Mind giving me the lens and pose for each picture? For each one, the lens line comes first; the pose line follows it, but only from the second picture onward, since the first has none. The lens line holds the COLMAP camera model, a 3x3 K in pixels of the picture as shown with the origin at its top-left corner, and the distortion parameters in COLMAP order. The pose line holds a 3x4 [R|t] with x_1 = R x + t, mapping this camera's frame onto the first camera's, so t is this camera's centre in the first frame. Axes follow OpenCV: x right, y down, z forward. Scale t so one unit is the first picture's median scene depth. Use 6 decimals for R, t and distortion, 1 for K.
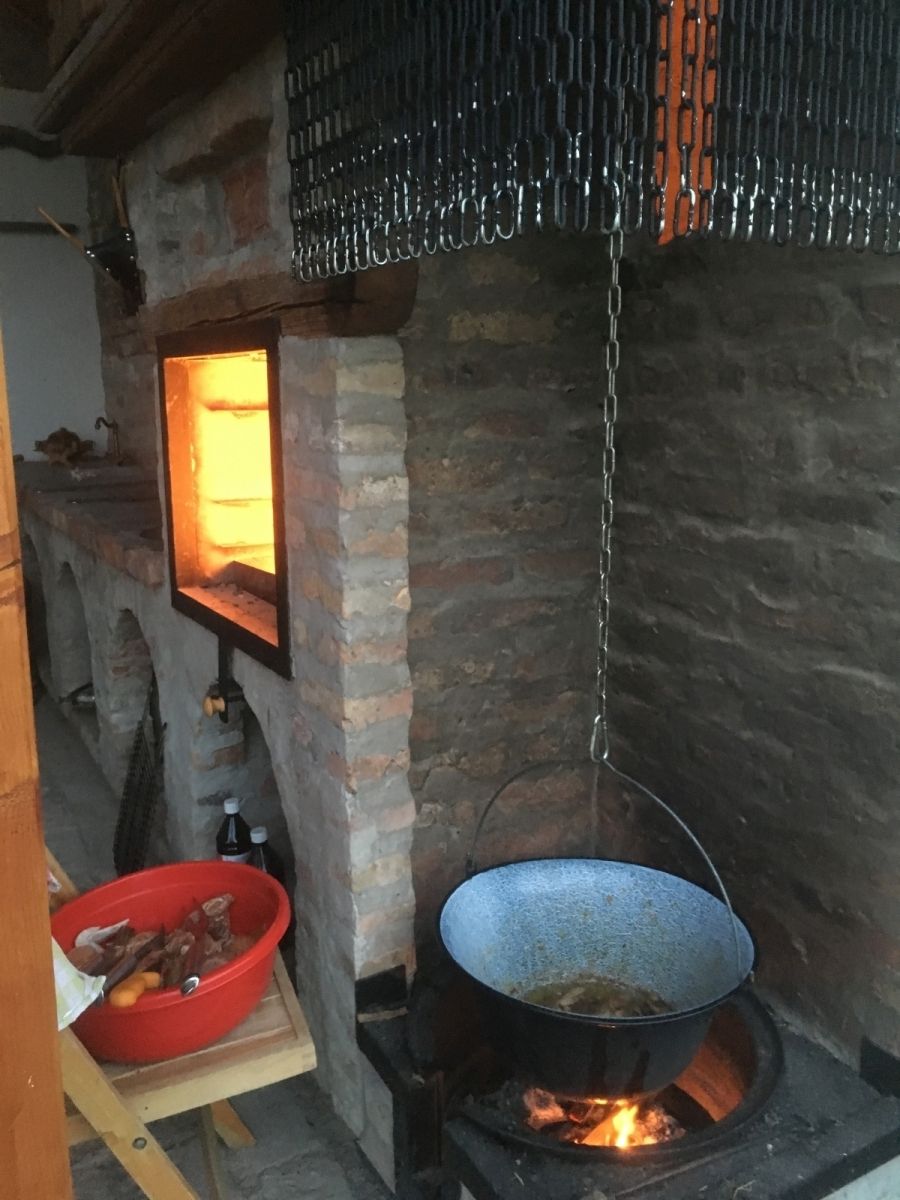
lens RADIAL K [[1022.3, 0, 441.8], [0, 1022.3, 599.1], [0, 0, 1]] dist [0.078326, -0.094337]
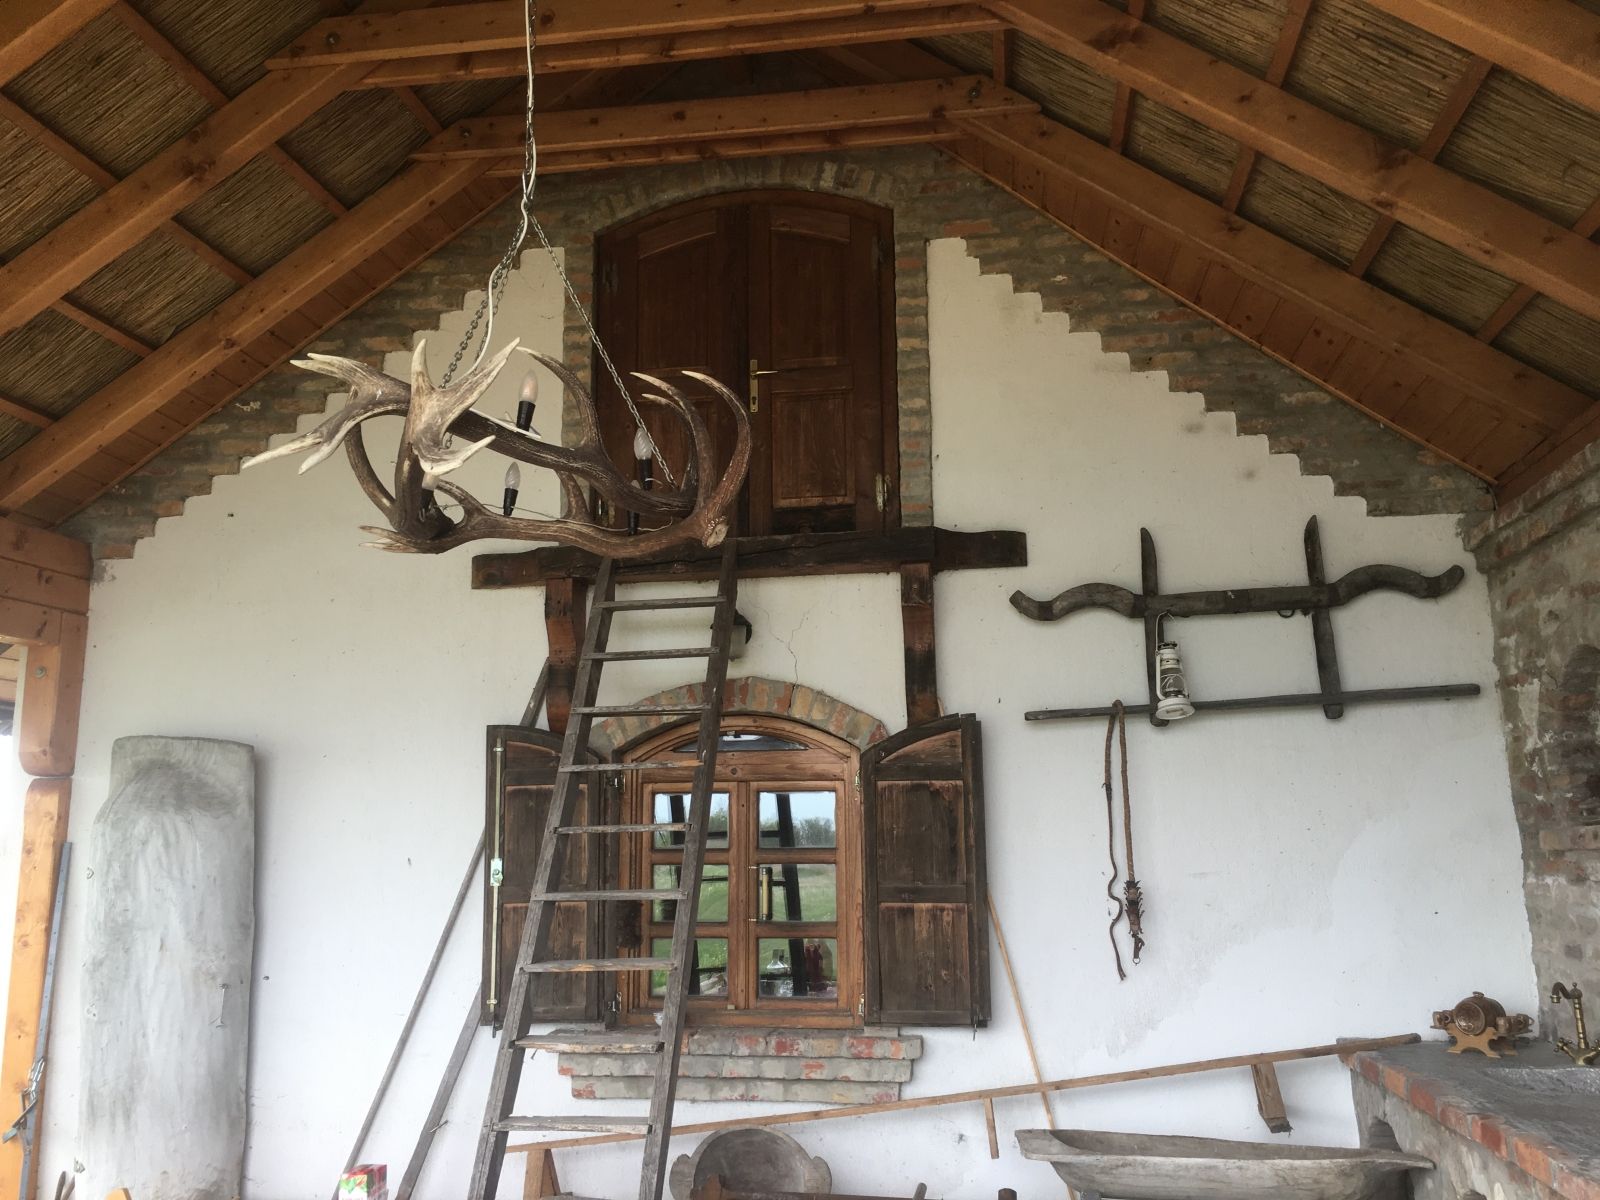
lens RADIAL K [[1355.1, 0, 798.2], [0, 1355.1, 601.8], [0, 0, 1]] dist [0.080779, -0.108407]
pose [[0.785238, -0.123739, -0.606704, -0.483130], [-0.114673, 0.933818, -0.338872, -0.177628], [0.608483, 0.335667, 0.719080, 0.203132]]
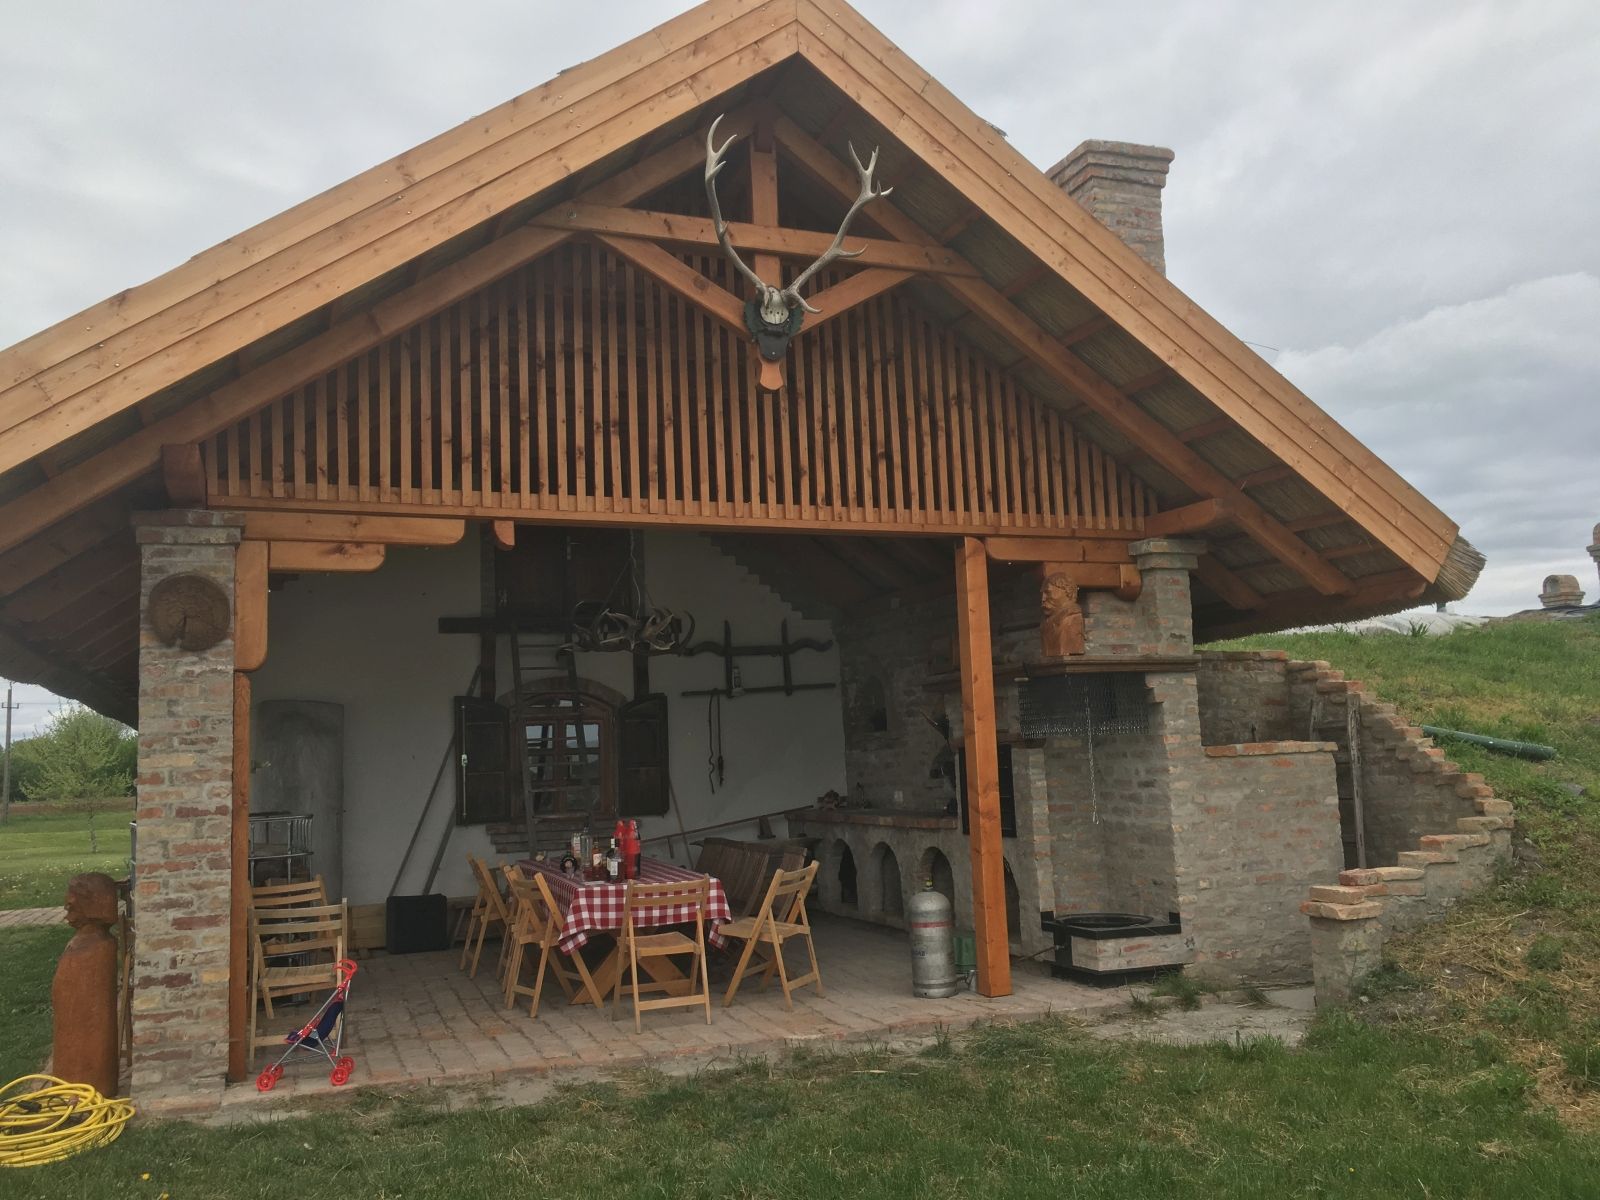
lens RADIAL K [[1355.1, 0, 798.2], [0, 1355.1, 601.8], [0, 0, 1]] dist [0.080779, -0.108407]
pose [[0.988395, -0.055392, -0.141445, -0.198941], [0.007608, 0.948026, -0.318101, 0.904055], [0.151714, 0.313333, 0.937446, -4.379049]]
